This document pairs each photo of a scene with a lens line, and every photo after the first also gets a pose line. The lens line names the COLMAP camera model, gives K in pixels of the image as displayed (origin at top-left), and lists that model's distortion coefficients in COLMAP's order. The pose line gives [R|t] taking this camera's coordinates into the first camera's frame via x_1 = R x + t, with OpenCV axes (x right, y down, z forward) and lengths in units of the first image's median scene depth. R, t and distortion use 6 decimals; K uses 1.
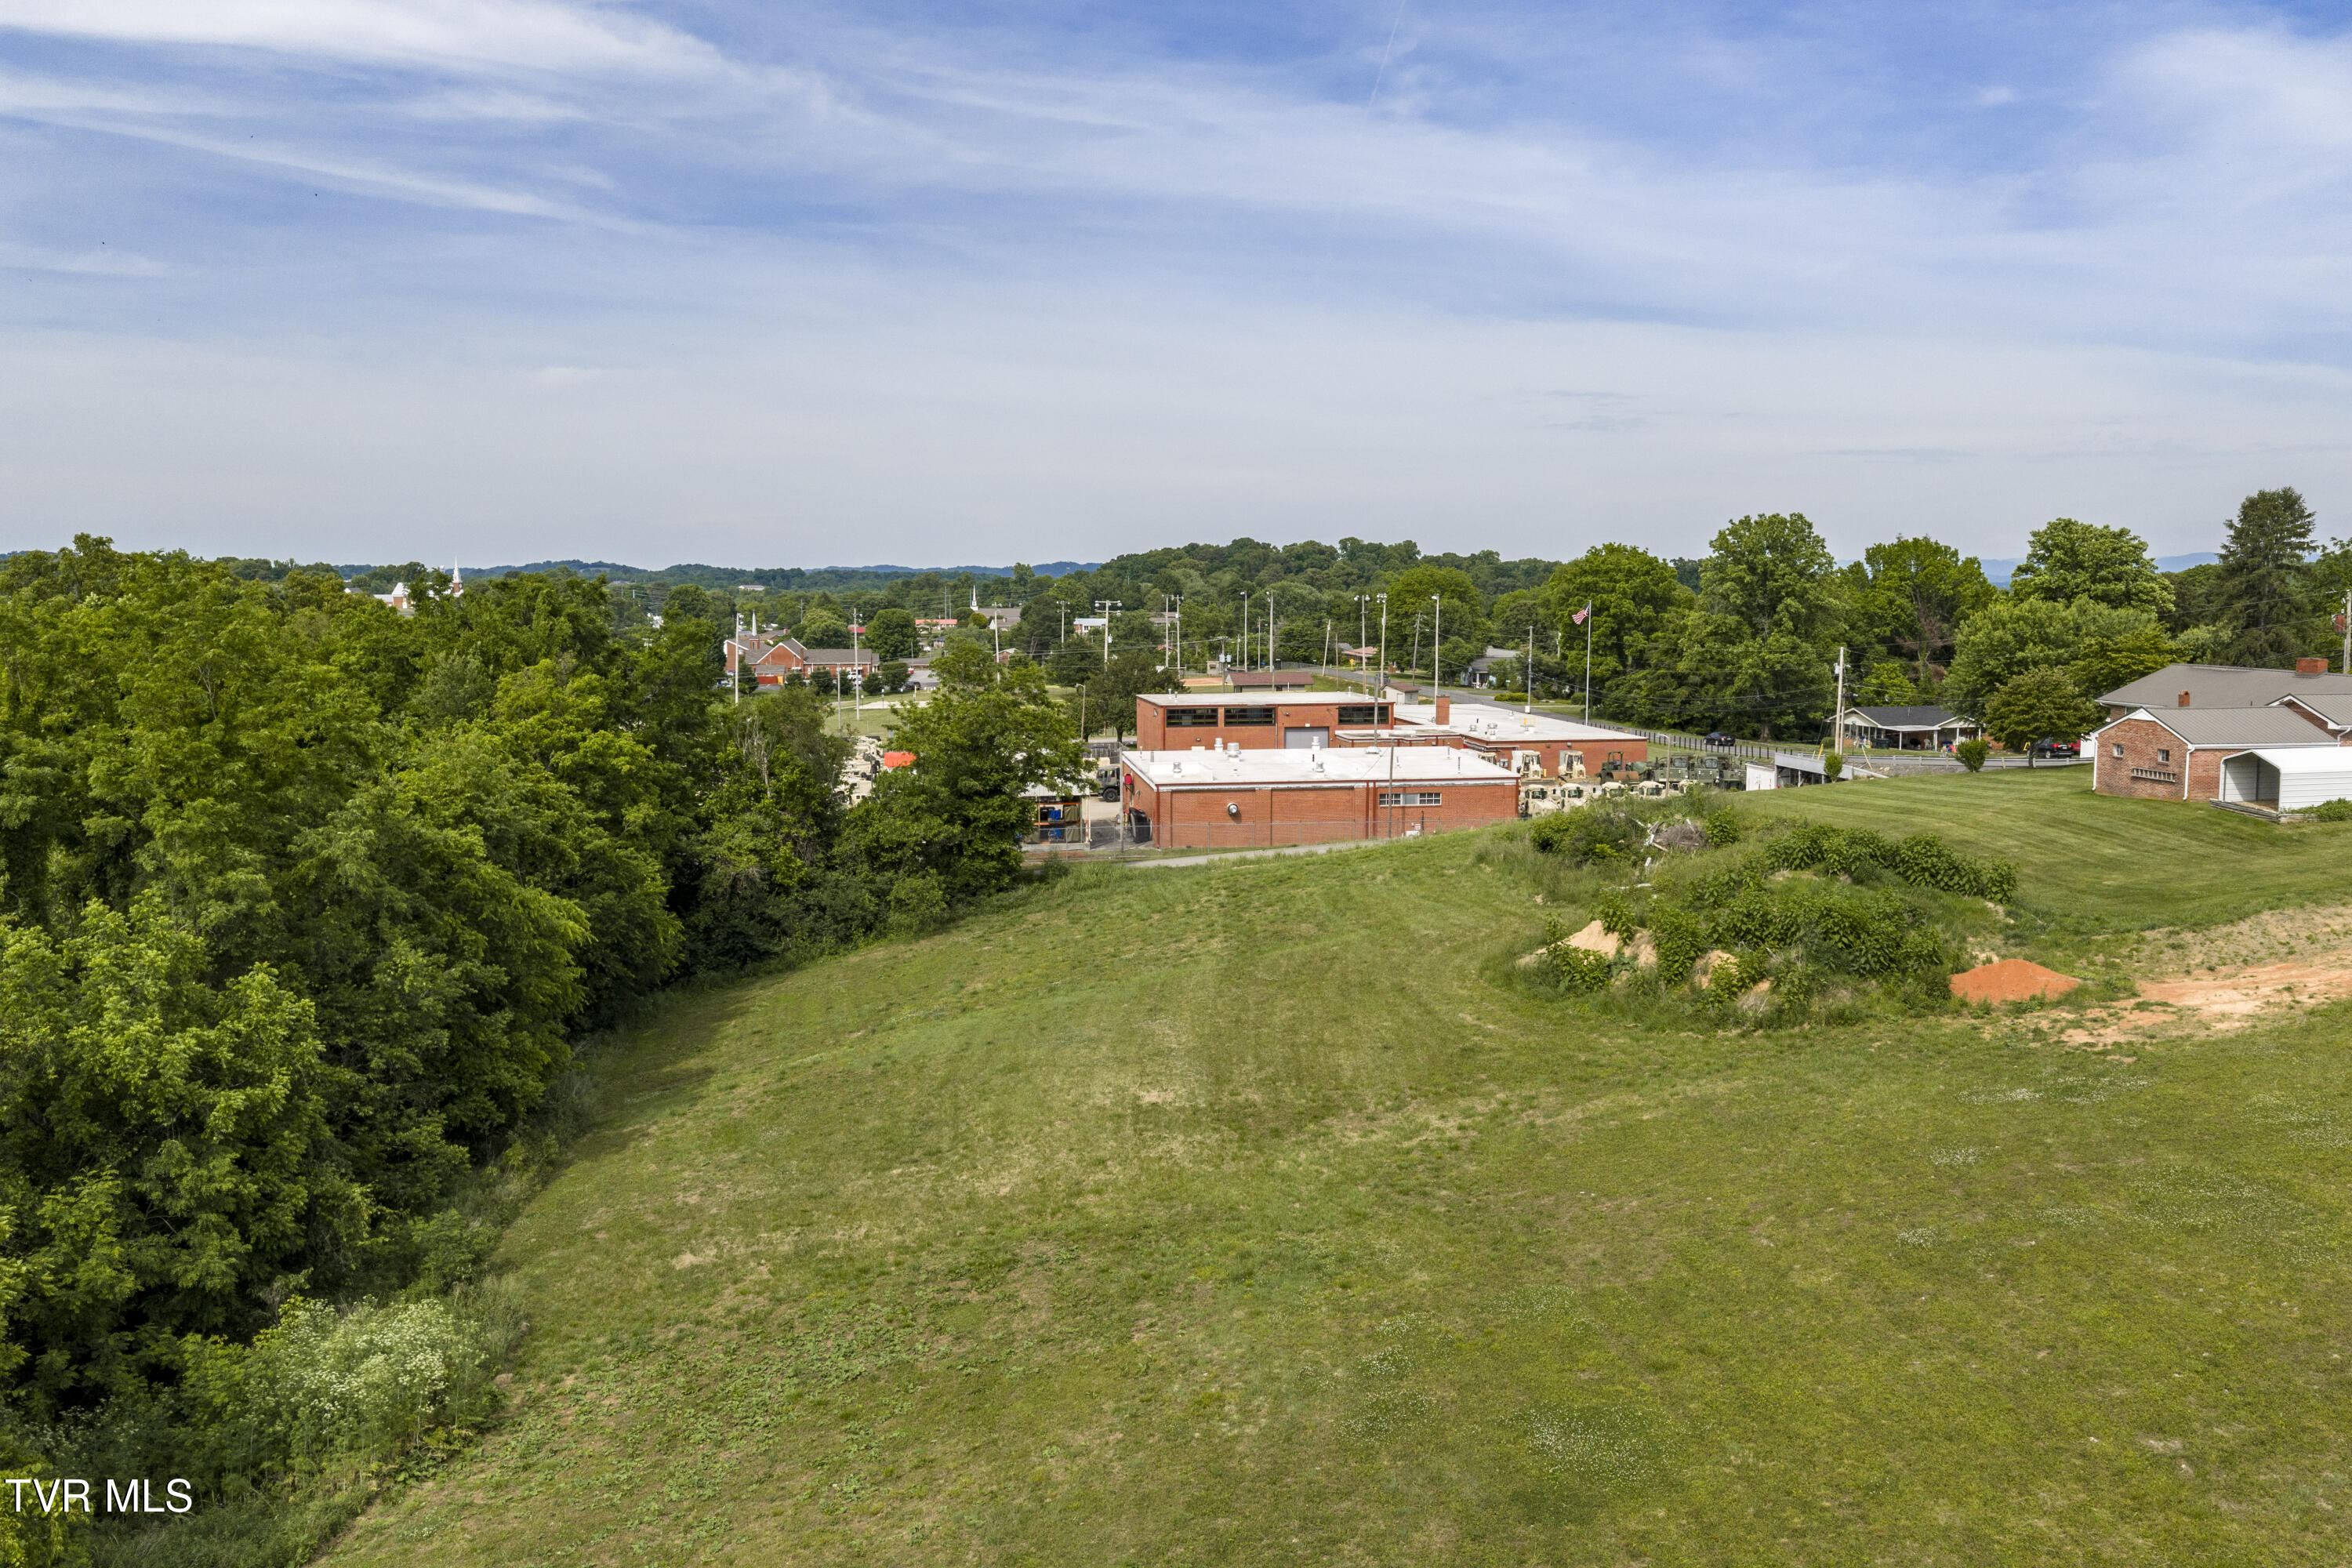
lens RADIAL K [[1940.5, 0, 1194.5], [0, 1940.5, 787.0], [0, 0, 1]] dist [0.024017, -0.037671]
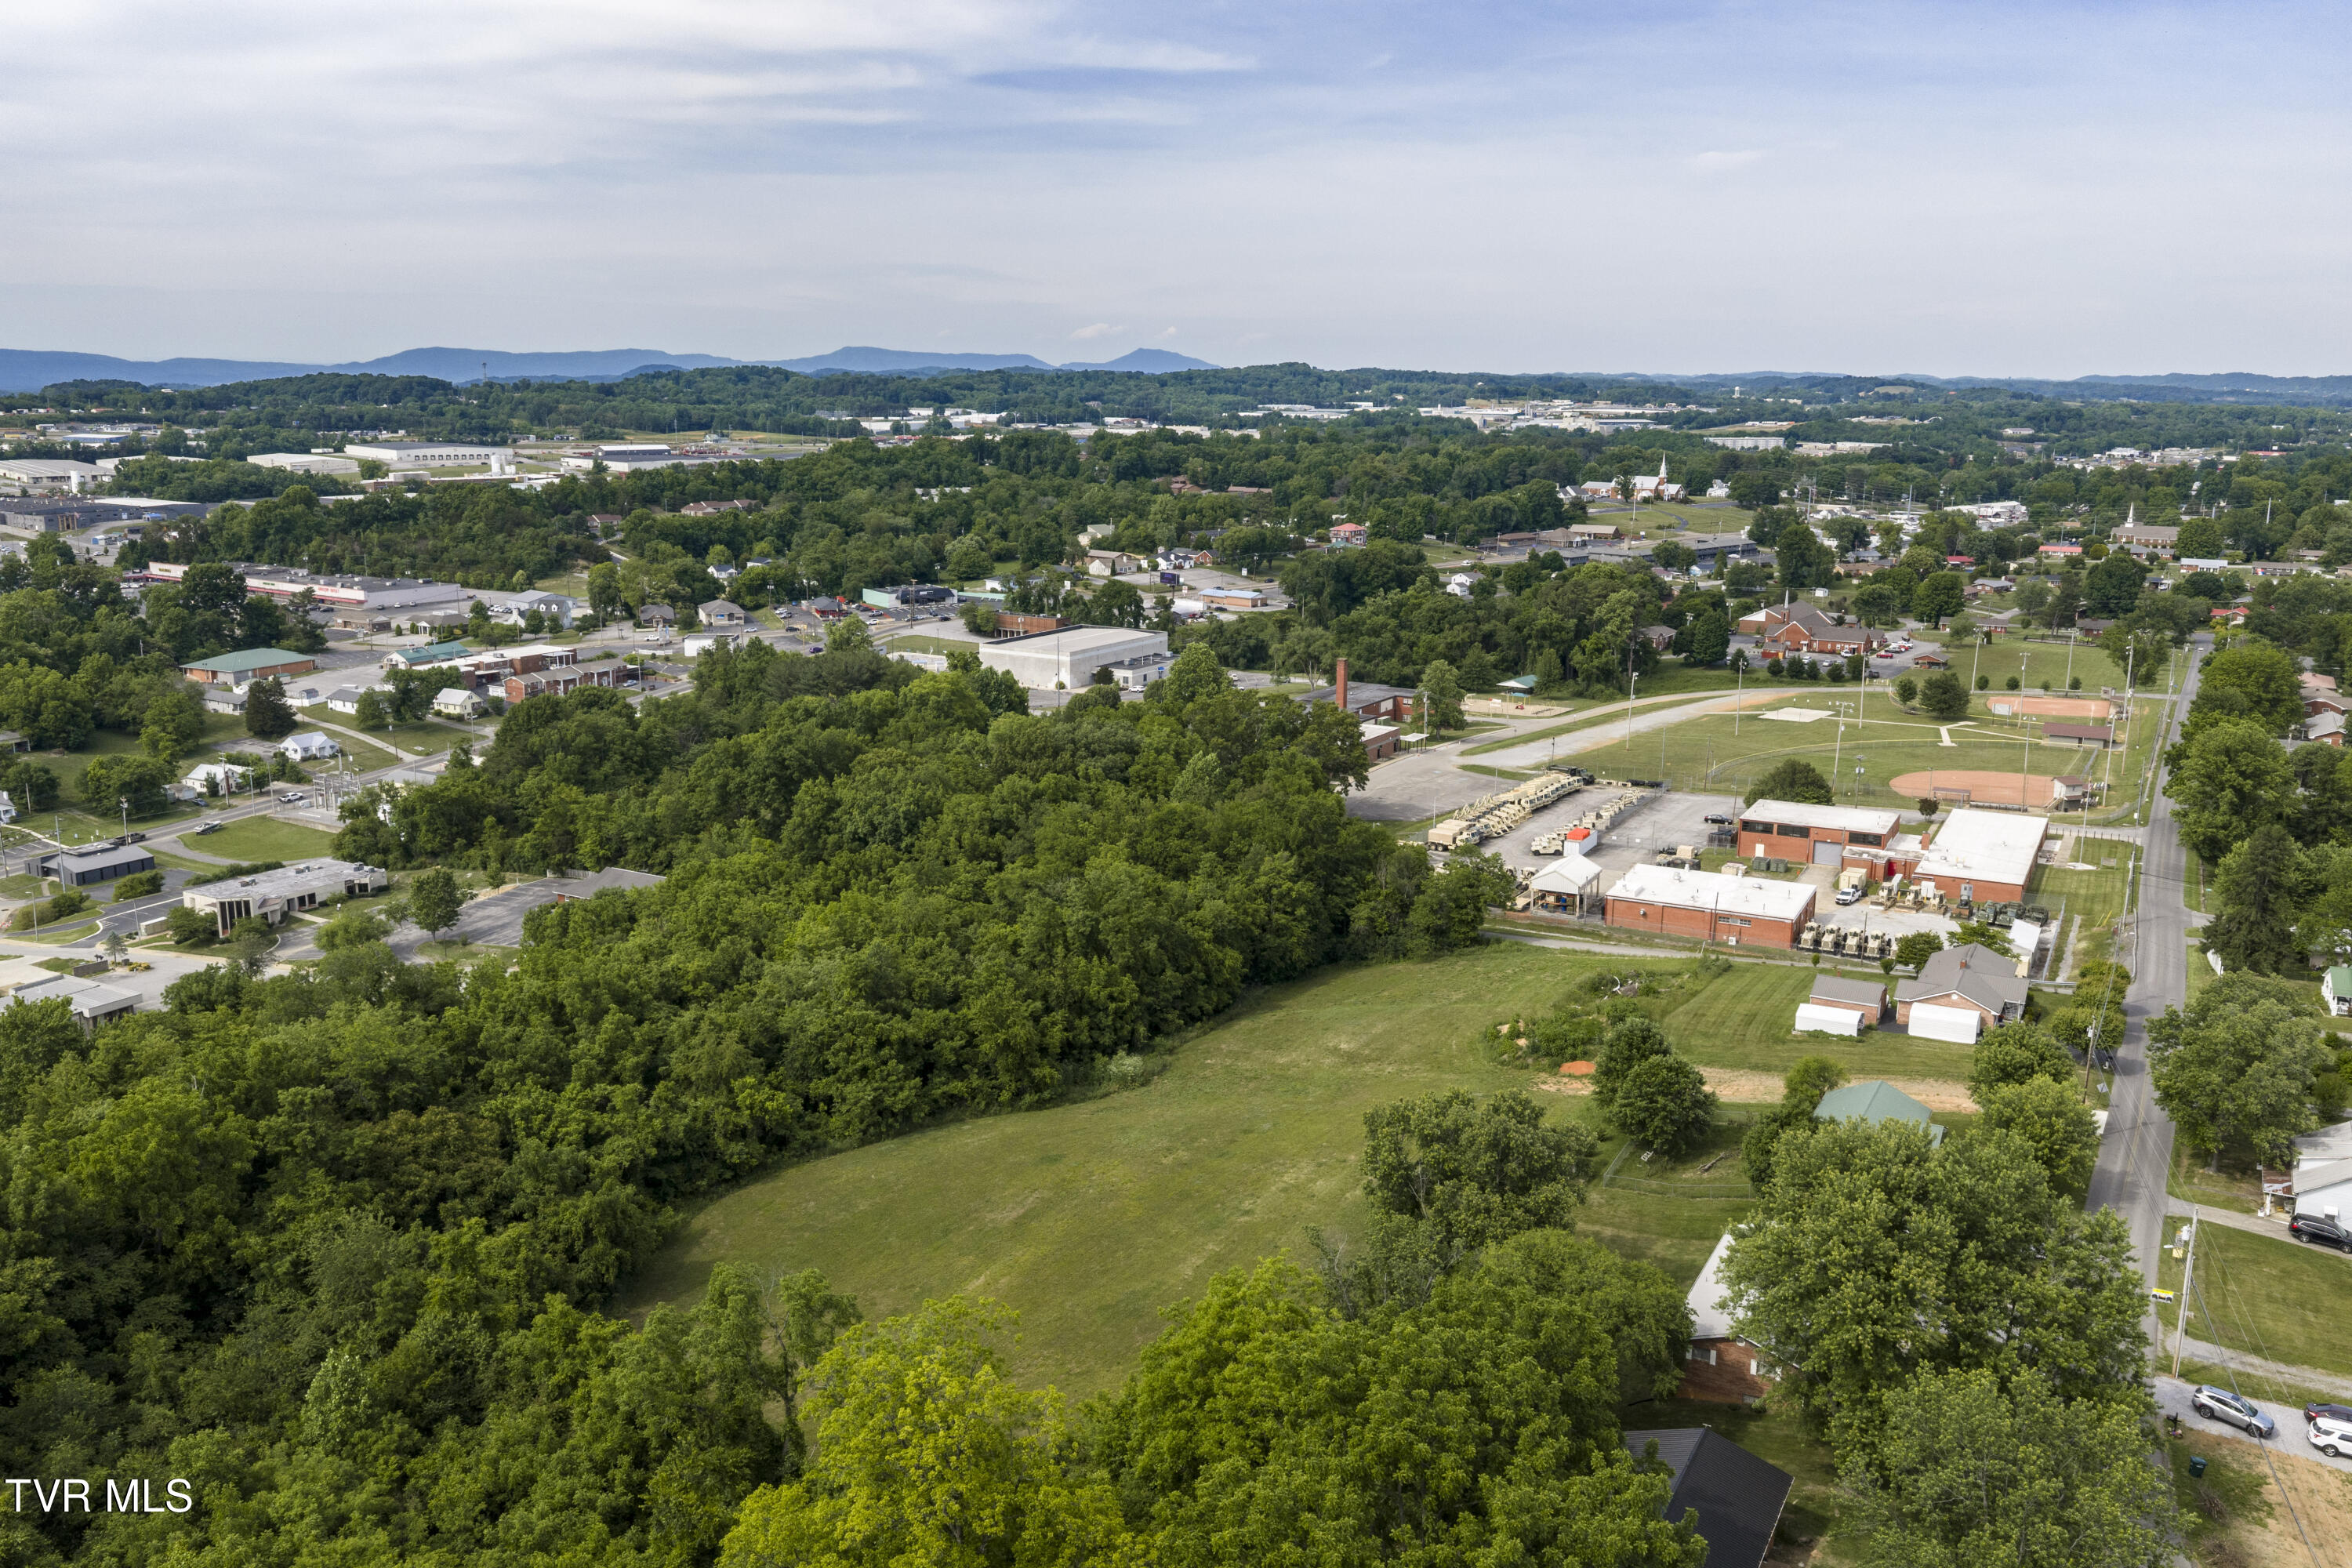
lens RADIAL K [[1940.5, 0, 1183.0], [0, 1940.5, 789.0], [0, 0, 1]] dist [0.024017, -0.037671]
pose [[0.795799, 0.133088, -0.590755, 1.075497], [-0.072198, 0.989444, 0.125650, -0.441807], [0.601241, -0.057341, 0.797008, -1.197319]]
